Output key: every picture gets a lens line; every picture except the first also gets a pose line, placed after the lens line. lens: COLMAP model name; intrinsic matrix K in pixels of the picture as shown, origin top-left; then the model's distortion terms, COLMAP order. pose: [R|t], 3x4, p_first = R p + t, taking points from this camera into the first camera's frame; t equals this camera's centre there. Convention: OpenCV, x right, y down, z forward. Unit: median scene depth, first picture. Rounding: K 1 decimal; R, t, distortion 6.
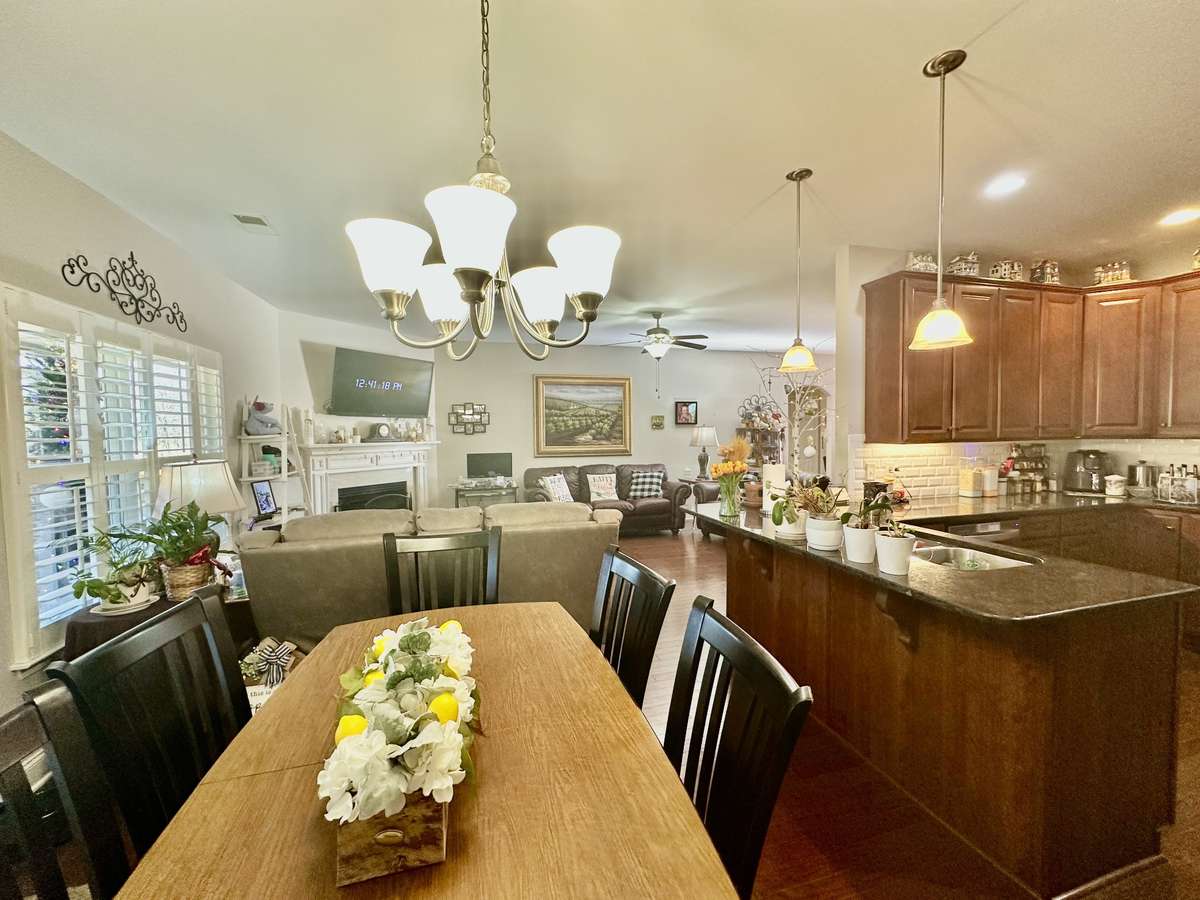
lens RADIAL K [[478.0, 0, 601.9], [0, 478.0, 447.7], [0, 0, 1]] dist [0.000277, 0.000068]
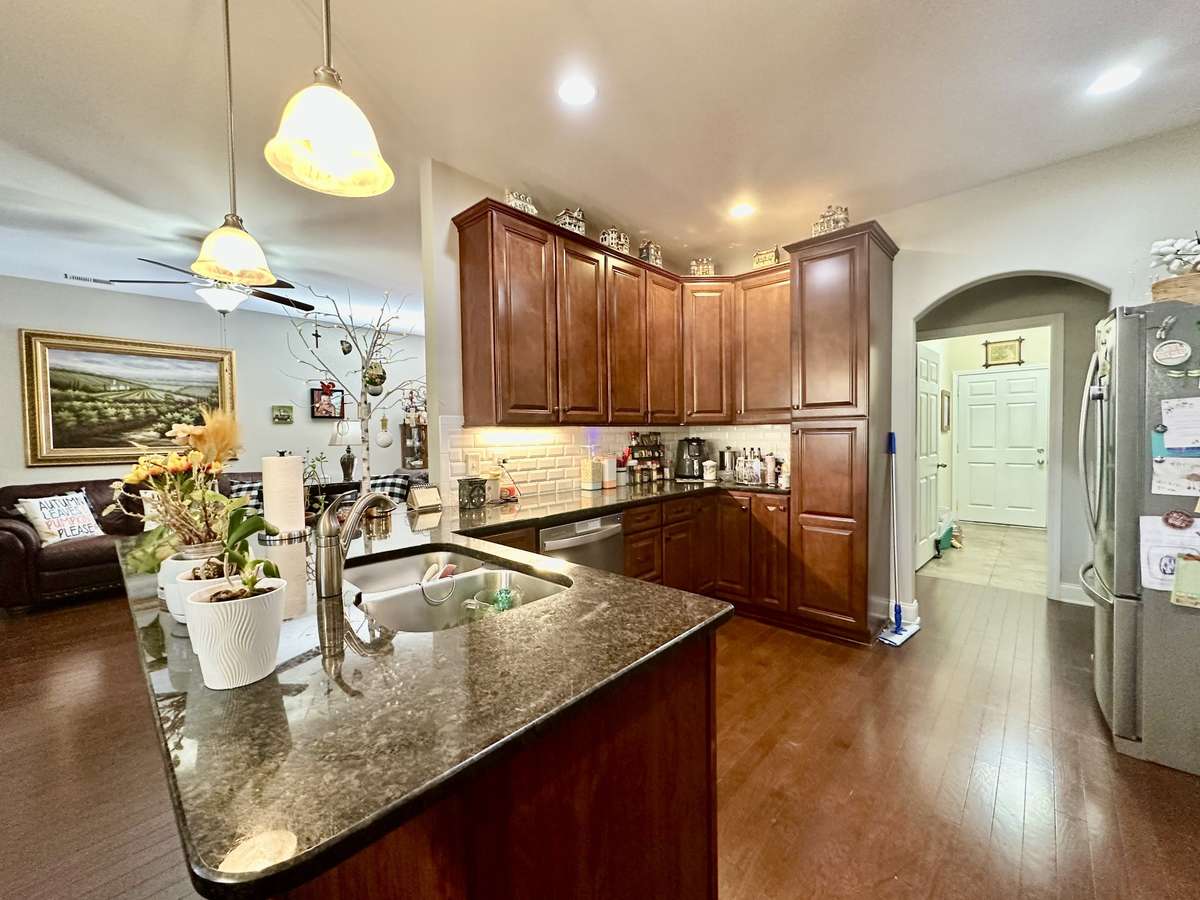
lens RADIAL K [[478.0, 0, 596.8], [0, 478.0, 445.6], [0, 0, 1]] dist [0.000277, 0.000068]
pose [[0.859550, -0.013977, 0.510860, 0.309226], [0.022697, 0.999684, -0.010839, 0.028727], [-0.510547, 0.020912, 0.859596, 0.213437]]
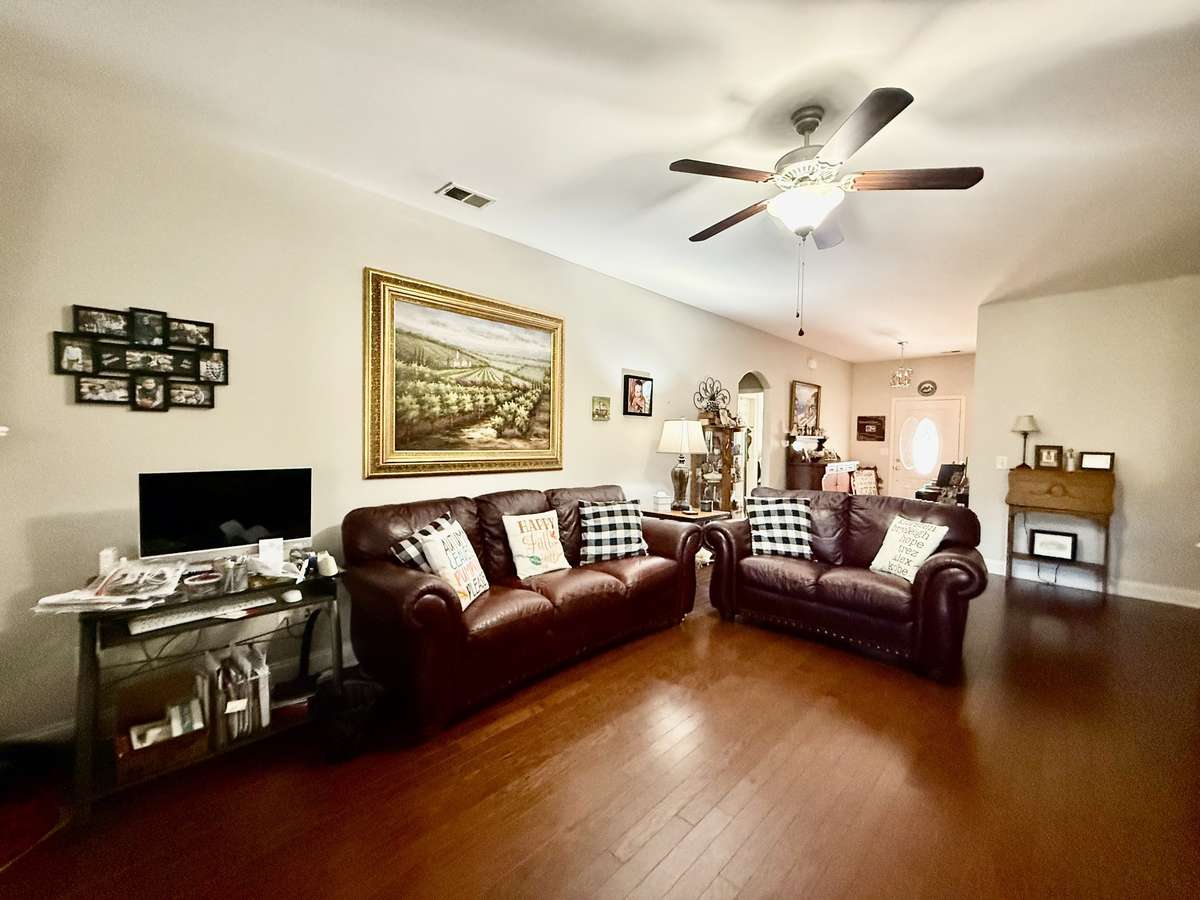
lens RADIAL K [[478.0, 0, 600.1], [0, 478.0, 450.0], [0, 0, 1]] dist [0.000277, 0.000068]
pose [[0.874462, 0.011511, 0.484957, -0.298822], [-0.011733, 0.999928, -0.002579, -0.008432], [-0.484952, -0.003435, 0.874534, 1.020051]]
